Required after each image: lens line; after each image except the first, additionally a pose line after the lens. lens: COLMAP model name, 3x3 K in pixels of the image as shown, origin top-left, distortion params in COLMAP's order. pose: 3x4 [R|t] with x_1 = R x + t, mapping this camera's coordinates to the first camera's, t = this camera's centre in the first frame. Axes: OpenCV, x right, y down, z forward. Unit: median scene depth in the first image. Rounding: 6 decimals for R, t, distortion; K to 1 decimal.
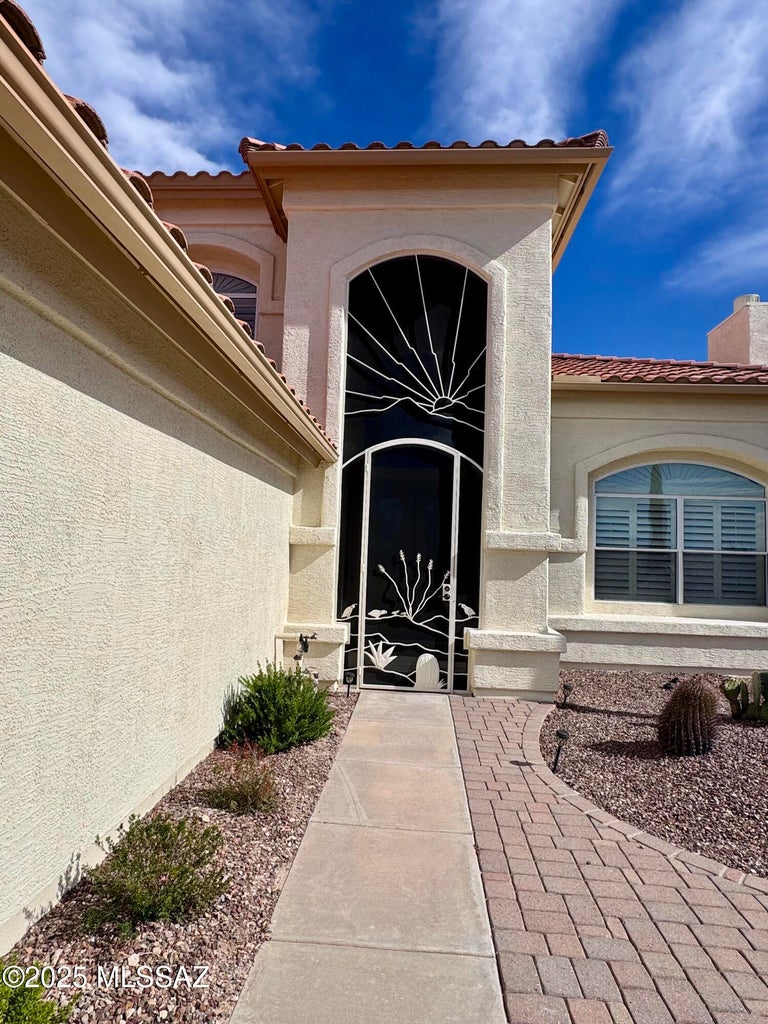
lens RADIAL K [[605.7, 0, 377.9], [0, 605.7, 513.2], [0, 0, 1]] dist [-0.003387, 0.001376]
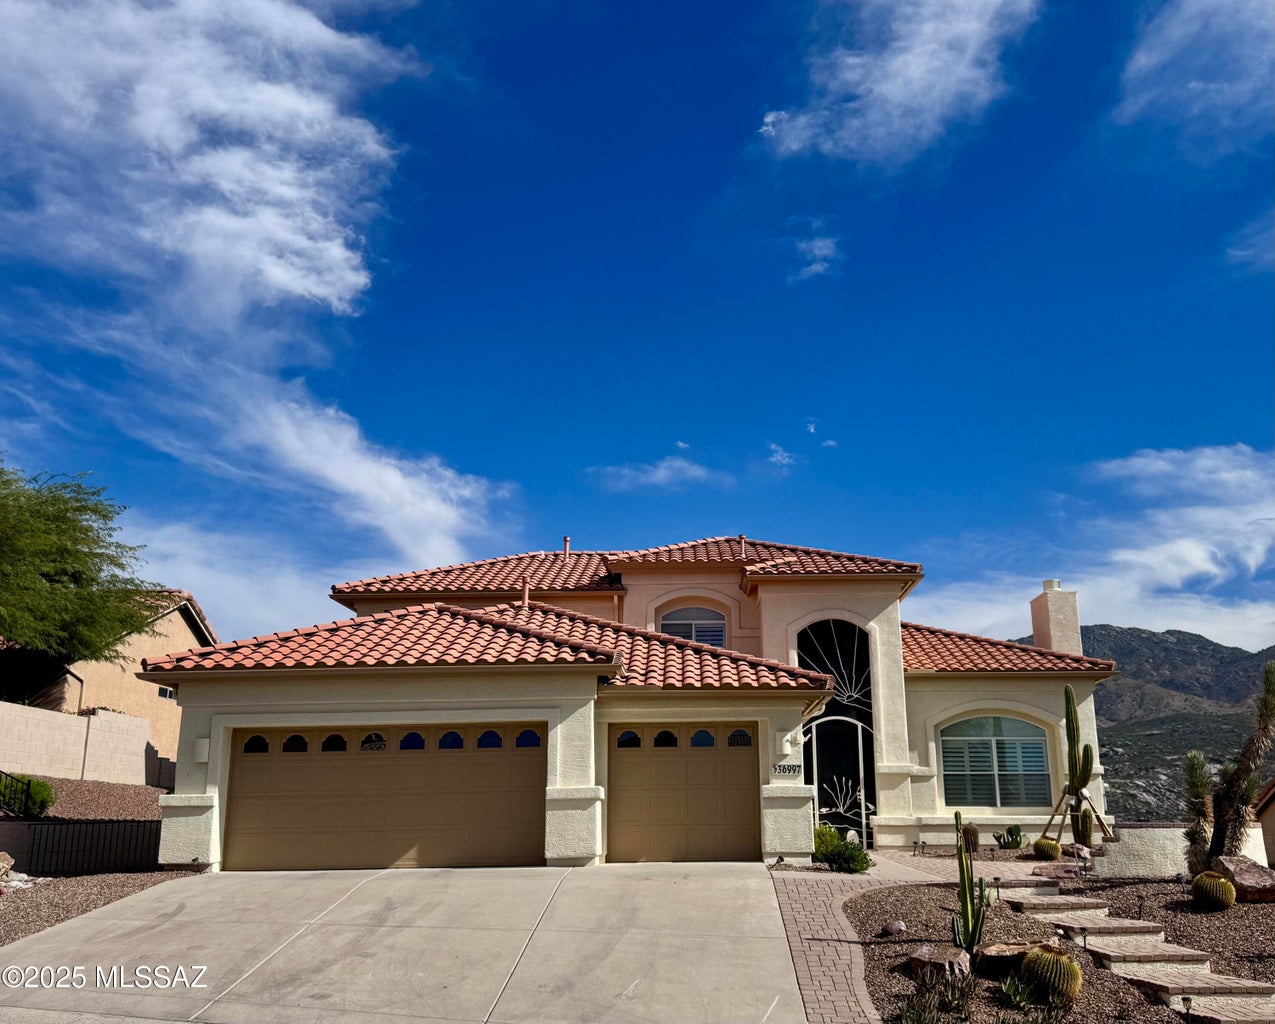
lens RADIAL K [[1215.0, 0, 639.3], [0, 1215.0, 509.3], [0, 0, 1]] dist [0.017744, 0.000000]
pose [[0.999137, -0.031559, 0.027007, -0.652670], [0.035984, 0.982404, -0.183271, -0.084966], [-0.020748, 0.184084, 0.982691, -2.921674]]
